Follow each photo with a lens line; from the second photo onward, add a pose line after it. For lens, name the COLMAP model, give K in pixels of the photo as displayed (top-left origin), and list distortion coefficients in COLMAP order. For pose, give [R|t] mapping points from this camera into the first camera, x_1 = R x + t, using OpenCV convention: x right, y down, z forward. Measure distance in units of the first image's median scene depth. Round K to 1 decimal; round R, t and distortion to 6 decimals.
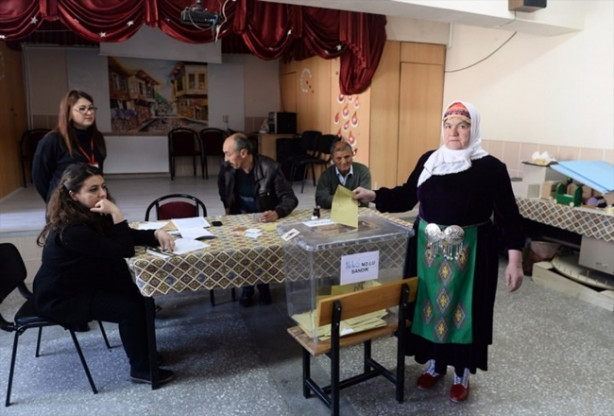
lens RADIAL K [[505.7, 0, 328.4], [0, 505.7, 208.0], [0, 0, 1]] dist [-0.042565, 0.000746]
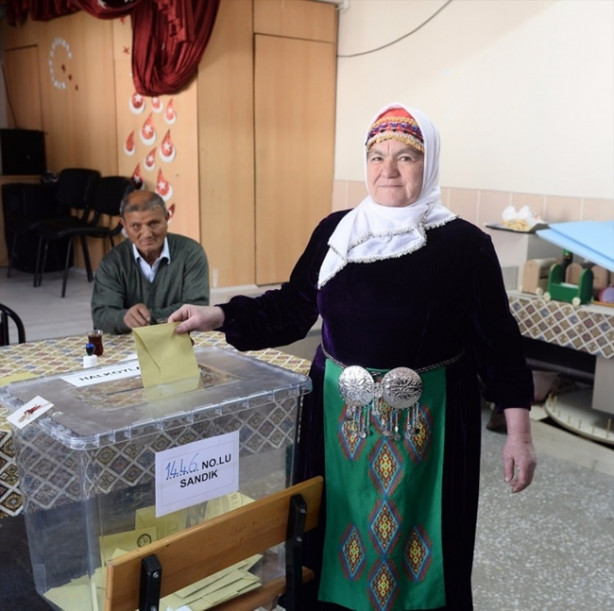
lens RADIAL K [[778.9, 0, 340.4], [0, 778.9, 305.3], [0, 0, 1]] dist [0.013490, -0.006620]
pose [[0.962270, -0.044984, 0.268351, 0.003250], [0.039880, 0.998905, 0.024443, -0.037829], [-0.269157, -0.012819, 0.963011, 0.264698]]
